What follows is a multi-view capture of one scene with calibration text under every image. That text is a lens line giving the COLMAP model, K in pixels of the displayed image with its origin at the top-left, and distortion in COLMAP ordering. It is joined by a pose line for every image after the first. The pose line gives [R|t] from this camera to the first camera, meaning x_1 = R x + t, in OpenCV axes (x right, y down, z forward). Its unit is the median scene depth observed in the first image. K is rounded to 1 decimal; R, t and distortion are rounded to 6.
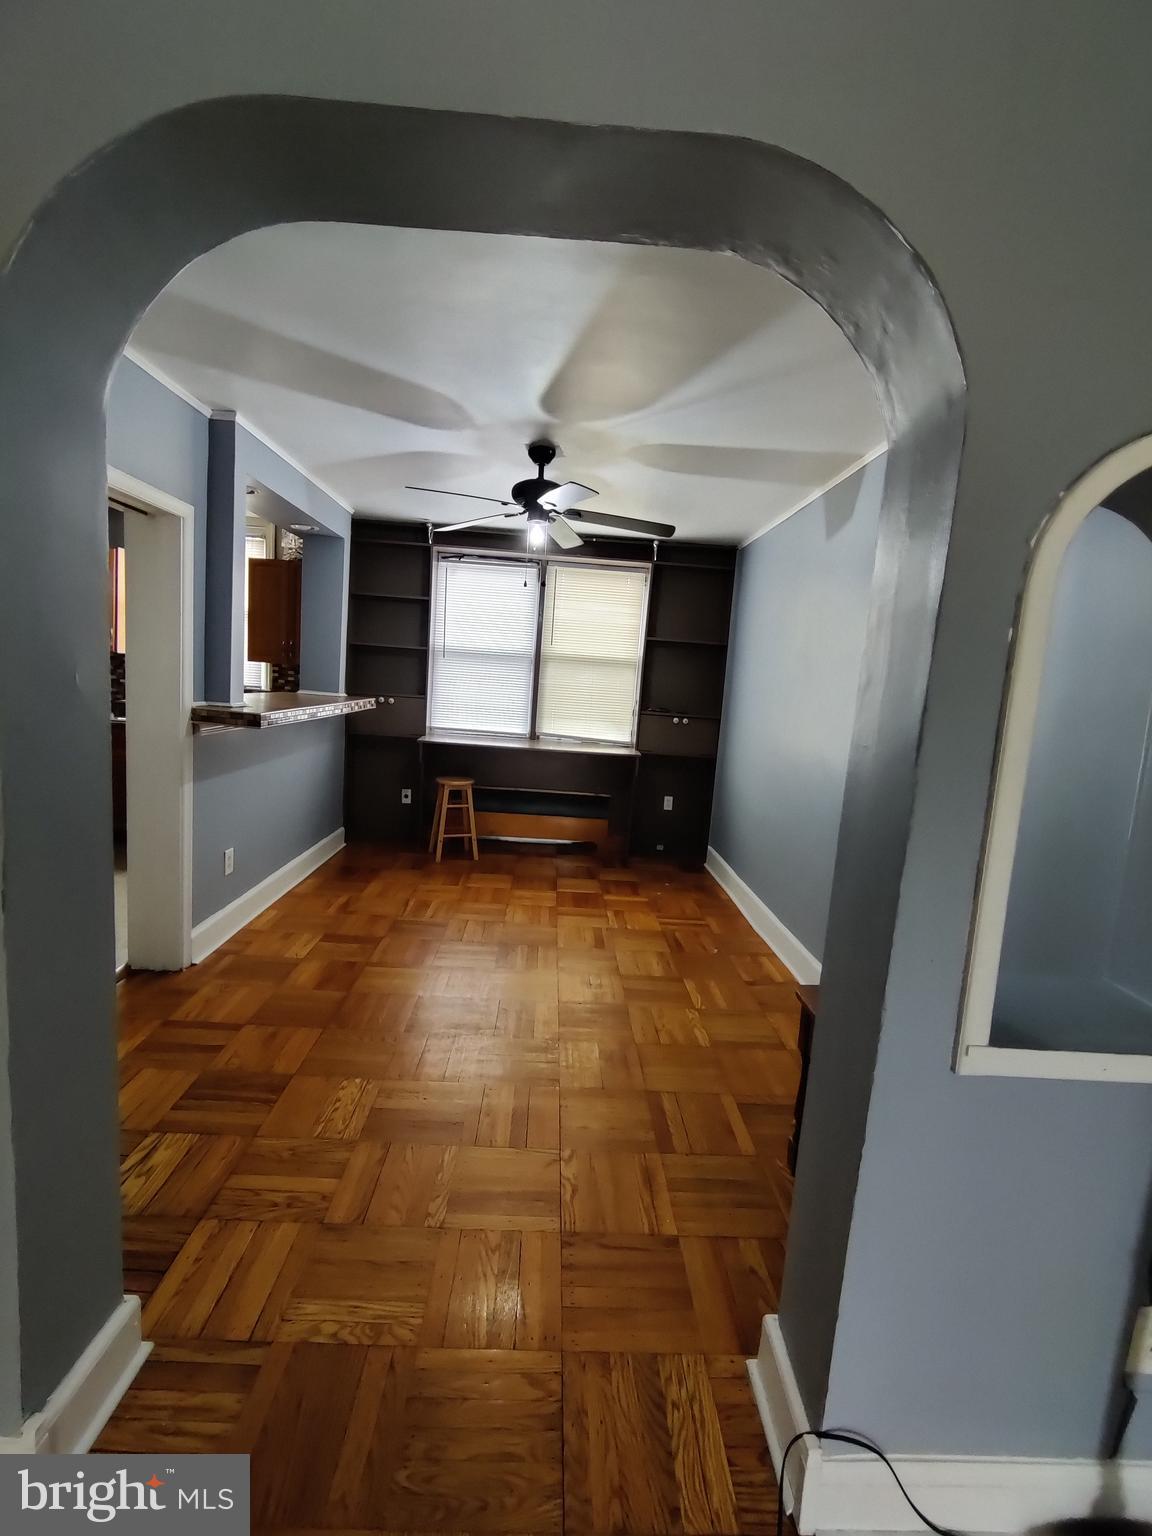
lens RADIAL K [[613.6, 0, 578.3], [0, 613.6, 771.7], [0, 0, 1]] dist [0.000192, -0.002070]
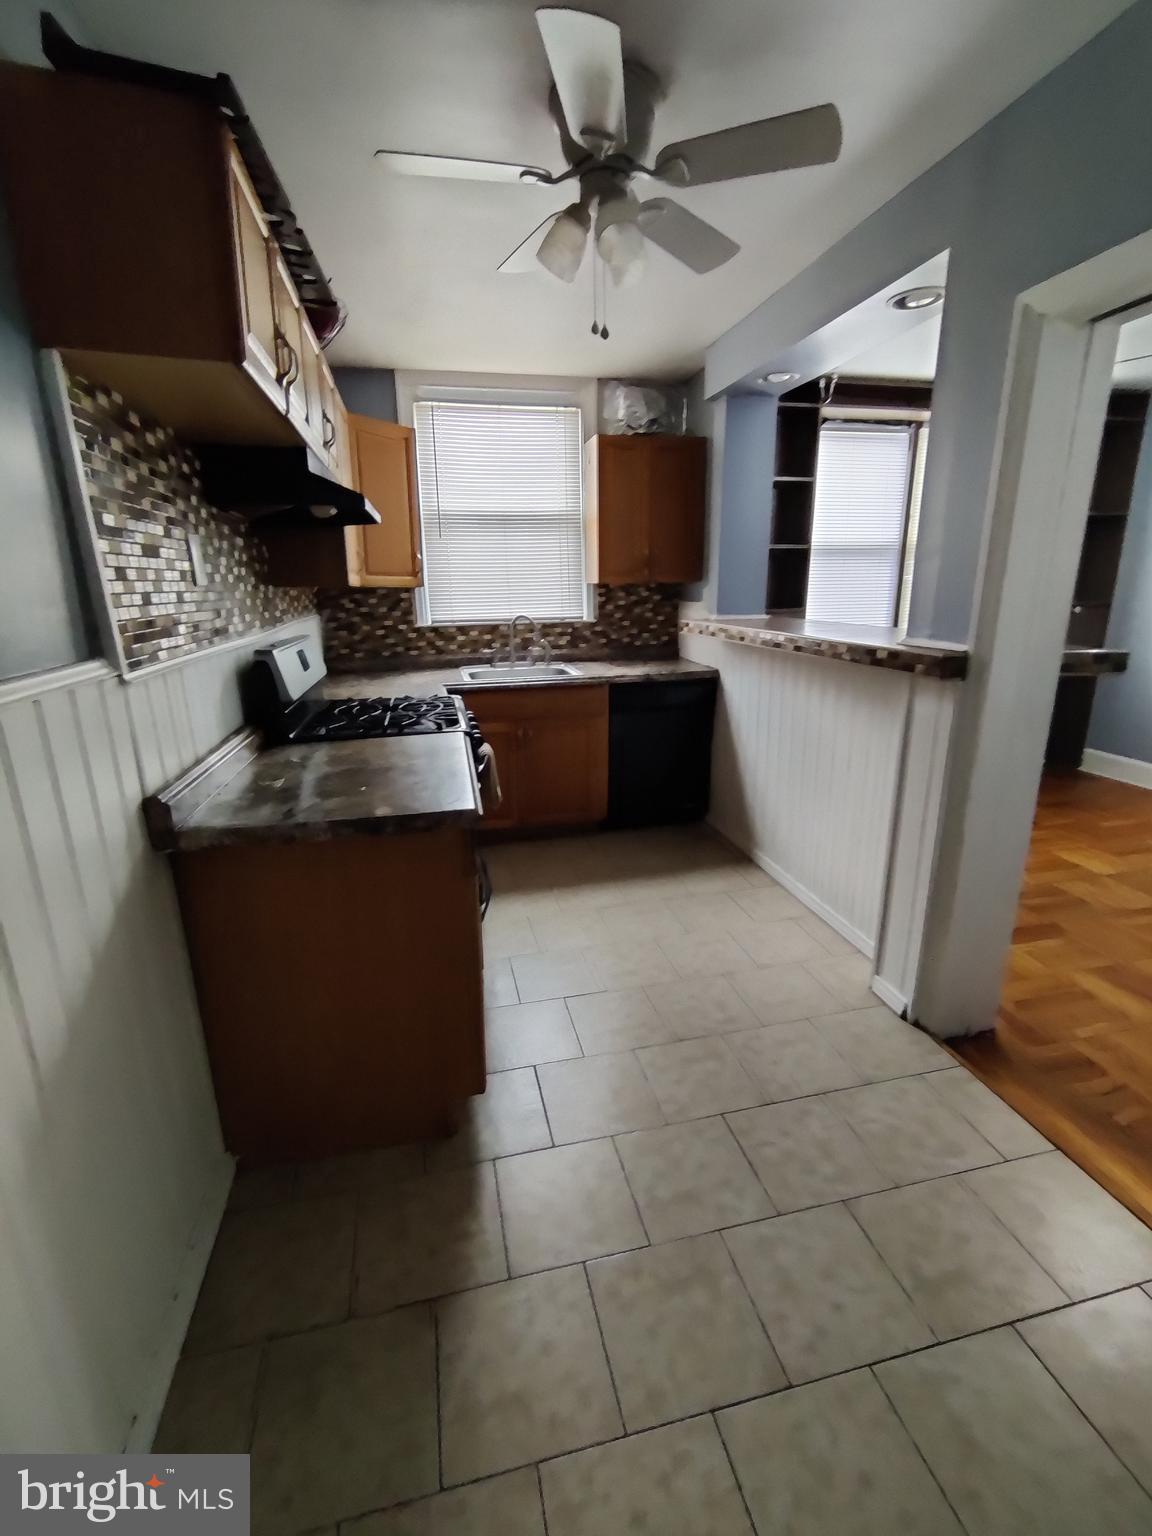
lens RADIAL K [[613.6, 0, 567.6], [0, 613.6, 765.1], [0, 0, 1]] dist [0.000192, -0.002070]
pose [[0.980974, -0.128994, 0.145085, -0.684311], [0.106989, 0.982816, 0.150421, -0.076027], [-0.161995, -0.132037, 0.977918, 0.240202]]
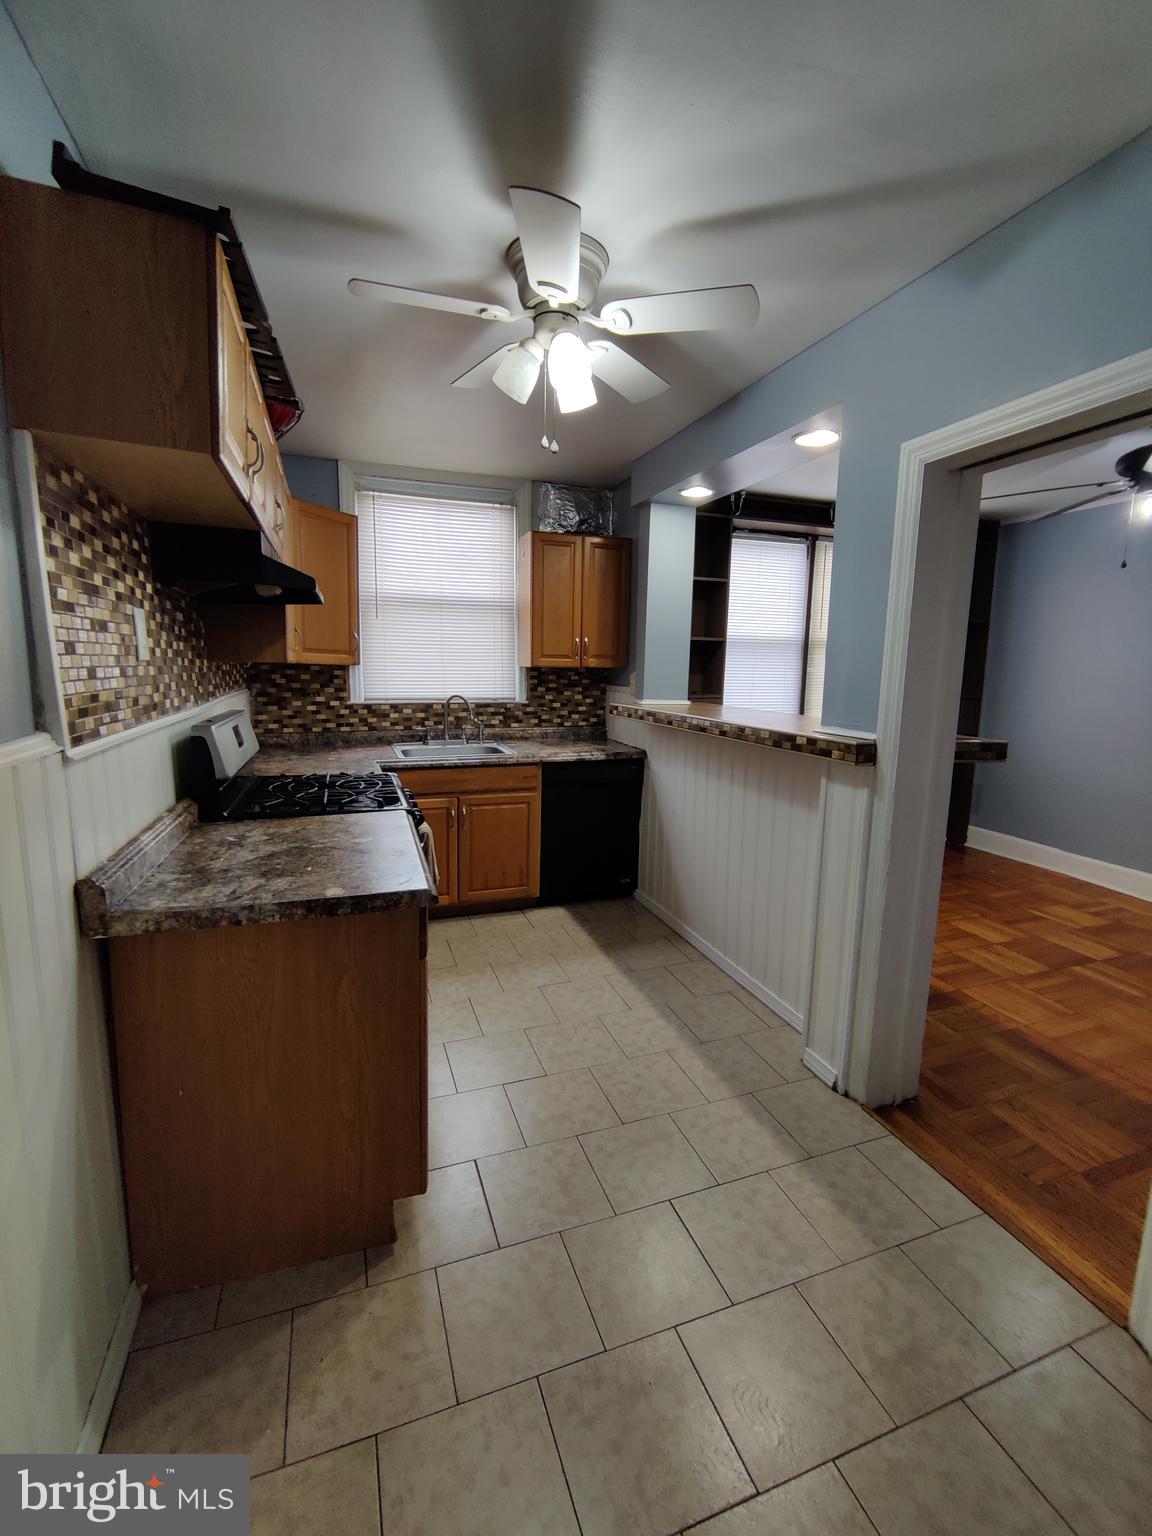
lens RADIAL K [[613.6, 0, 548.6], [0, 613.6, 776.0], [0, 0, 1]] dist [0.000192, -0.002070]
pose [[0.958391, -0.103880, 0.265888, -0.711004], [0.091953, 0.994133, 0.056958, -0.081595], [-0.270245, -0.030139, 0.962320, 0.234764]]
